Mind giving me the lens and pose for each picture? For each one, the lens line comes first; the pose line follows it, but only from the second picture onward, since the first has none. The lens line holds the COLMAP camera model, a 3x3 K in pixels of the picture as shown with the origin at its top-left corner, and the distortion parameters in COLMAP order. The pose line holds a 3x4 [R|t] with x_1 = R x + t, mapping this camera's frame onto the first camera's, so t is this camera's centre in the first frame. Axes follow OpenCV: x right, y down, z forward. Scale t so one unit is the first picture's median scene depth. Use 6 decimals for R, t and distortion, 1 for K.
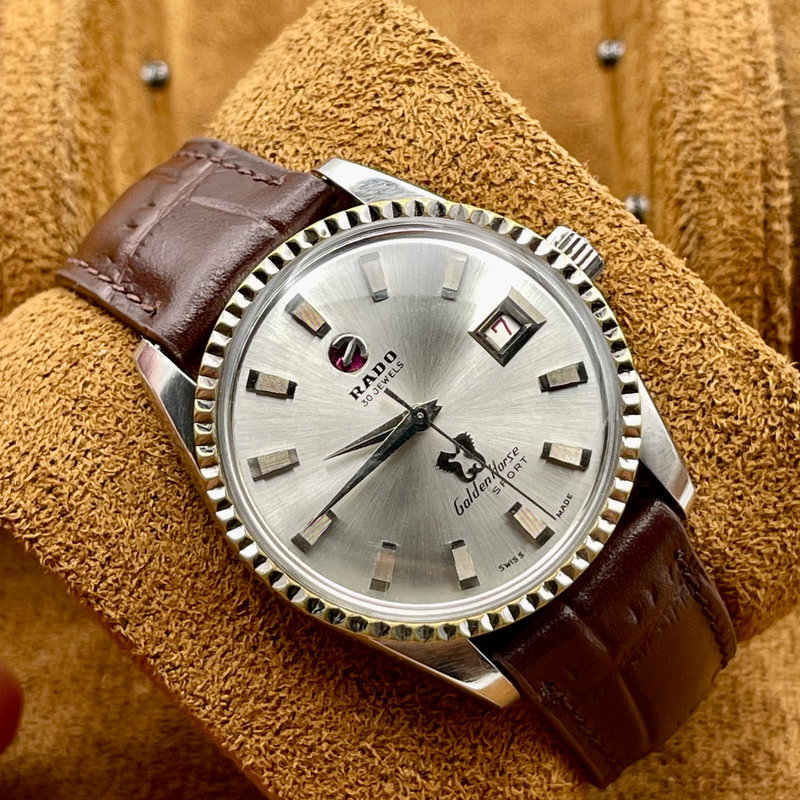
lens RADIAL K [[2284.2, 0, 362.4], [0, 2284.2, 366.8], [0, 0, 1]] dist [0.053337, 0.365143]
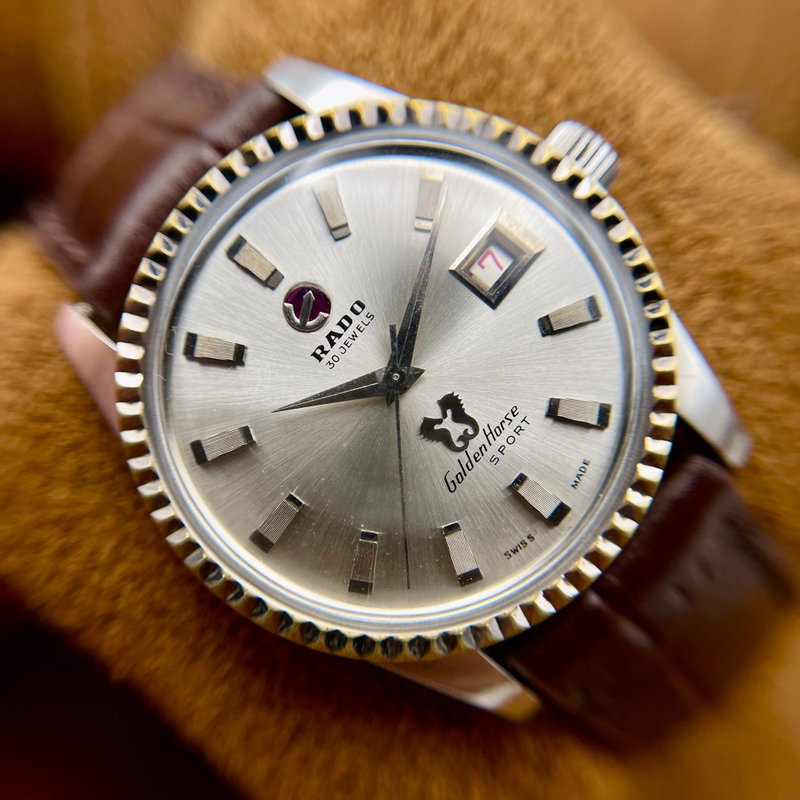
lens RADIAL K [[869.8, 0, 384.7], [0, 869.8, 404.2], [0, 0, 1]] dist [0.547069, -0.004130]
pose [[0.997779, -0.061842, -0.024753, 0.027083], [0.063885, 0.993646, 0.092660, 0.001689], [0.018866, -0.094035, 0.995390, 0.659475]]
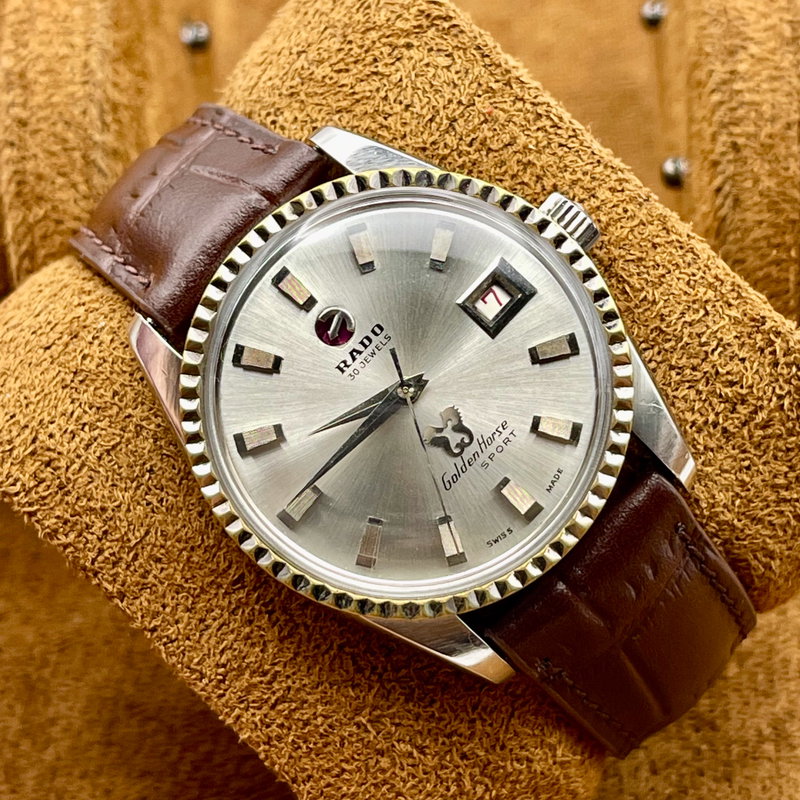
lens RADIAL K [[2284.2, 0, 362.4], [0, 2284.2, 366.8], [0, 0, 1]] dist [0.053337, 0.365143]
pose [[0.995937, -0.007193, -0.089769, 0.091601], [0.010471, 0.999293, 0.036099, -0.023370], [0.089446, -0.036892, 0.995308, 0.017630]]
